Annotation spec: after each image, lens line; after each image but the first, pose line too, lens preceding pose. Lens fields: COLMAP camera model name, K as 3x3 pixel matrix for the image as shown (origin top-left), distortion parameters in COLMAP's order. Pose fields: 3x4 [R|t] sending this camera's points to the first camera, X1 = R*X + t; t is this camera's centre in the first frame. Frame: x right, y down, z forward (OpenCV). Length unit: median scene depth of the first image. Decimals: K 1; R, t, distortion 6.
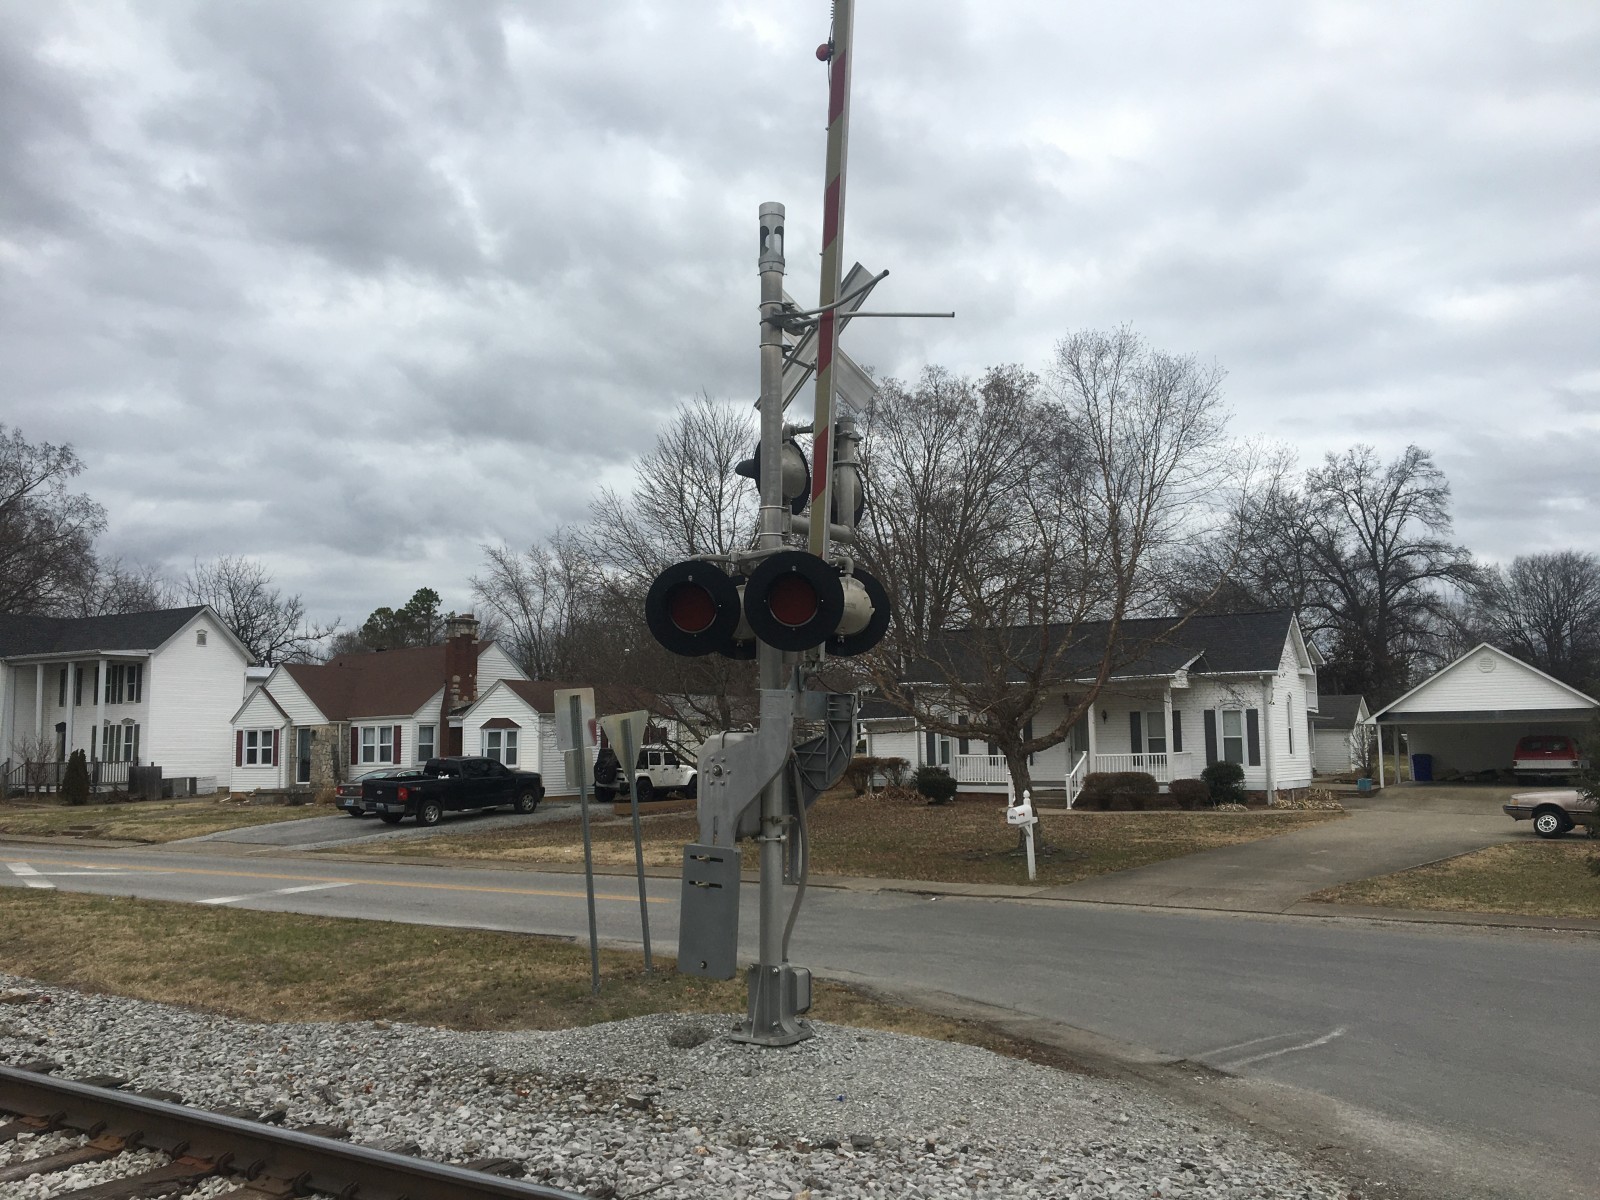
lens RADIAL K [[1301.9, 0, 751.9], [0, 1301.9, 602.8], [0, 0, 1]] dist [0.063578, -0.008161]
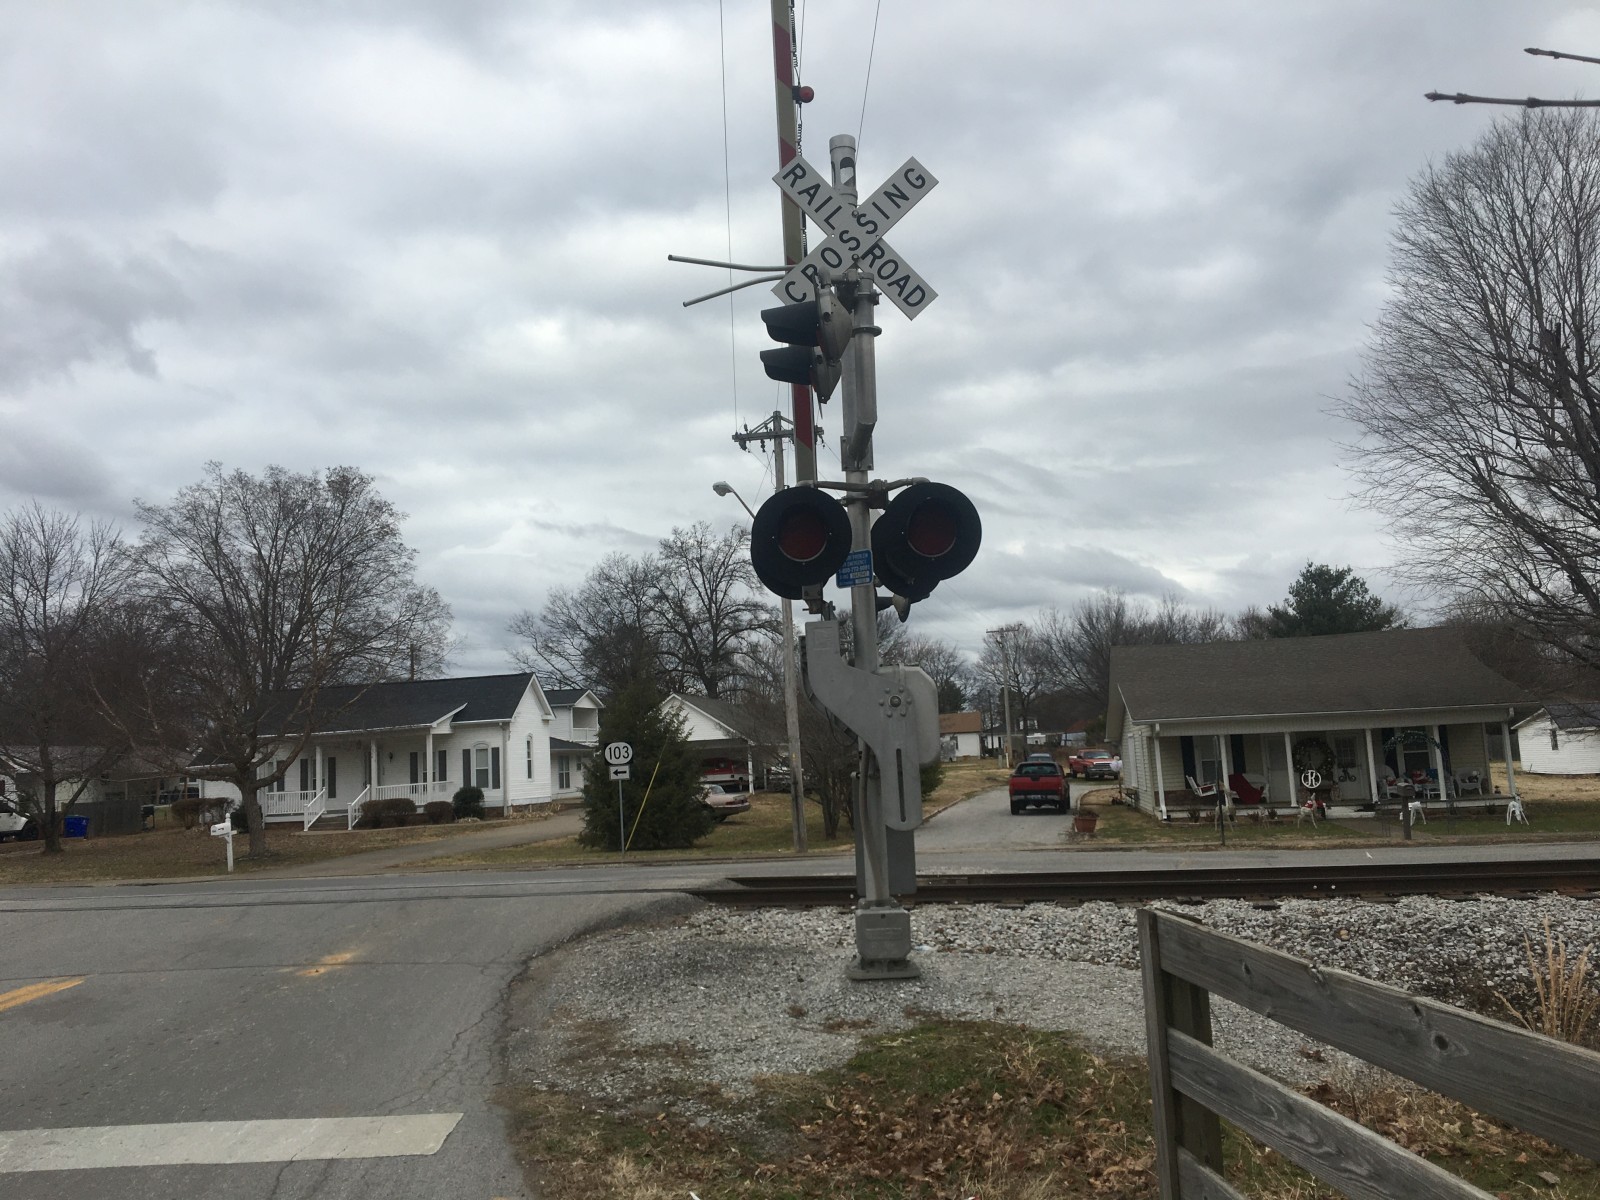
lens RADIAL K [[1367.4, 0, 805.0], [0, 1367.4, 609.9], [0, 0, 1]] dist [0.100111, -0.131269]
pose [[0.918725, 0.009714, 0.394780, 0.102021], [-0.004263, 0.999883, -0.014681, -0.039479], [-0.394876, 0.011805, 0.918659, -0.410810]]
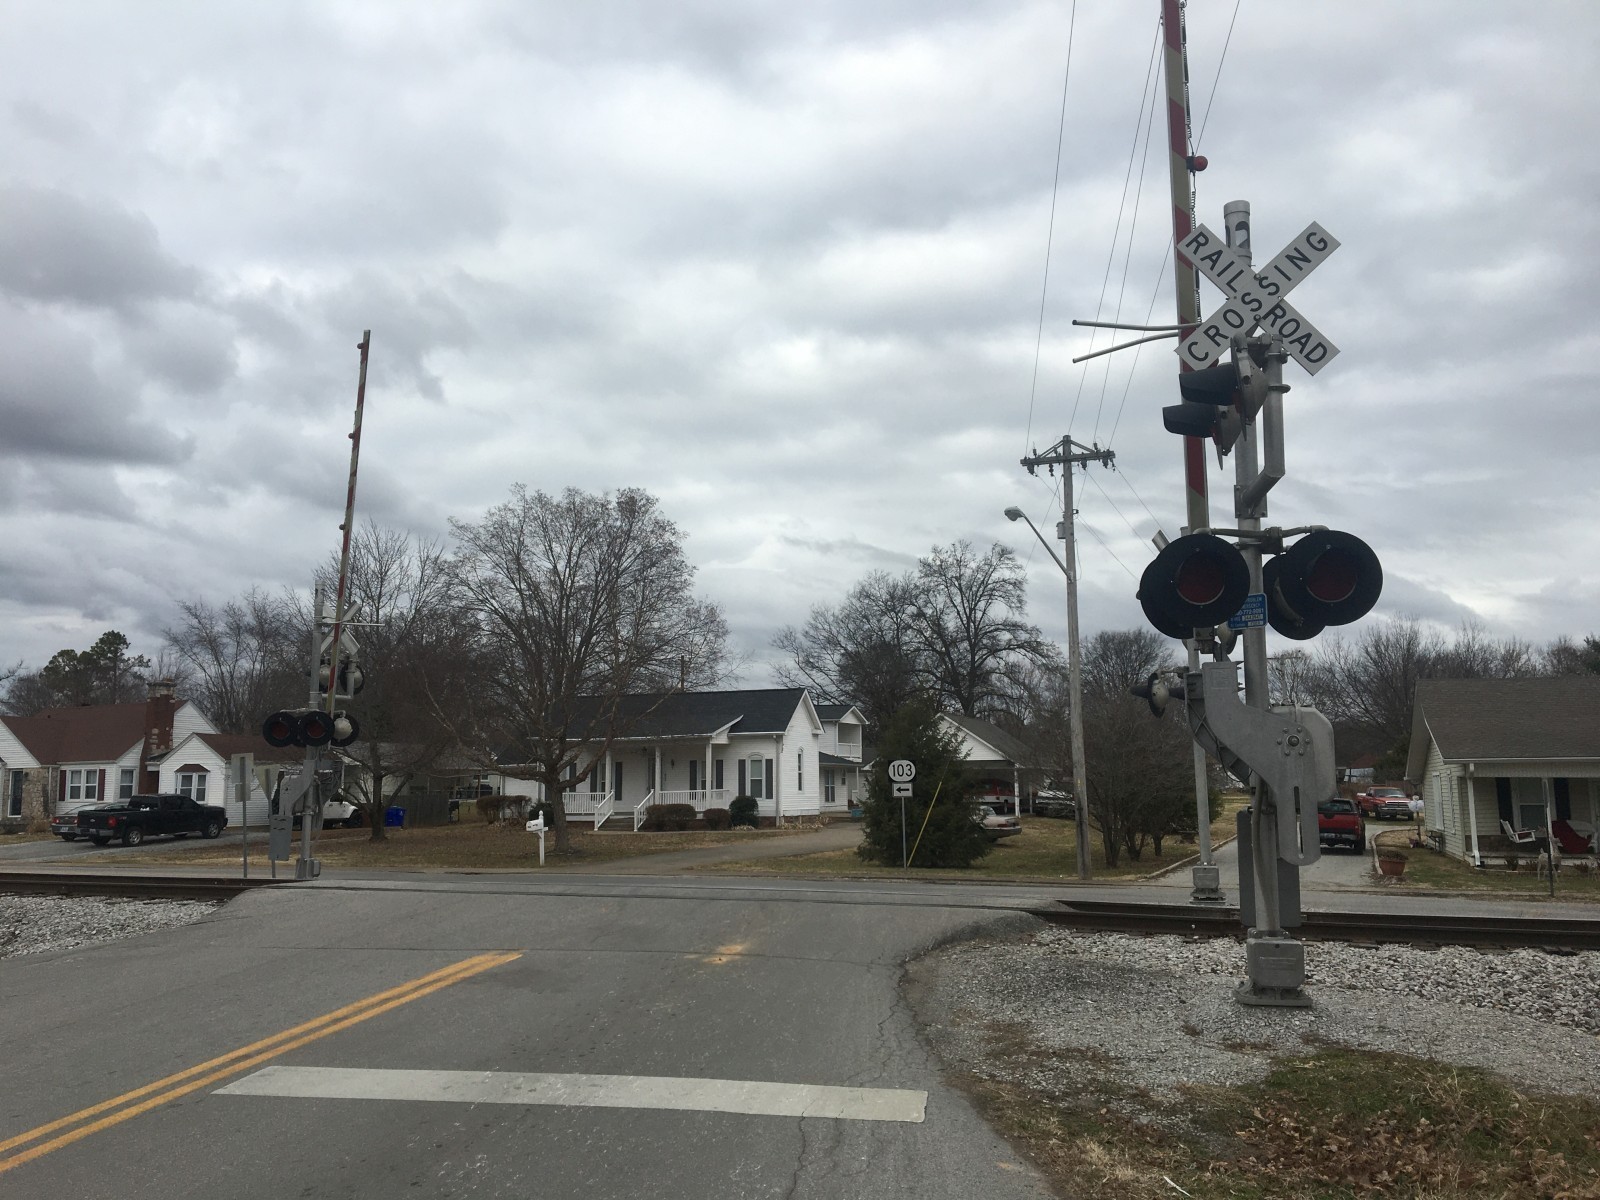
lens RADIAL K [[1374.6, 0, 790.1], [0, 1374.6, 601.1], [0, 0, 1]] dist [0.104154, -0.171620]
pose [[0.976154, 0.032783, 0.214590, 0.073150], [-0.026927, 0.999183, -0.030153, -0.041770], [-0.215403, 0.023656, 0.976239, -0.422622]]
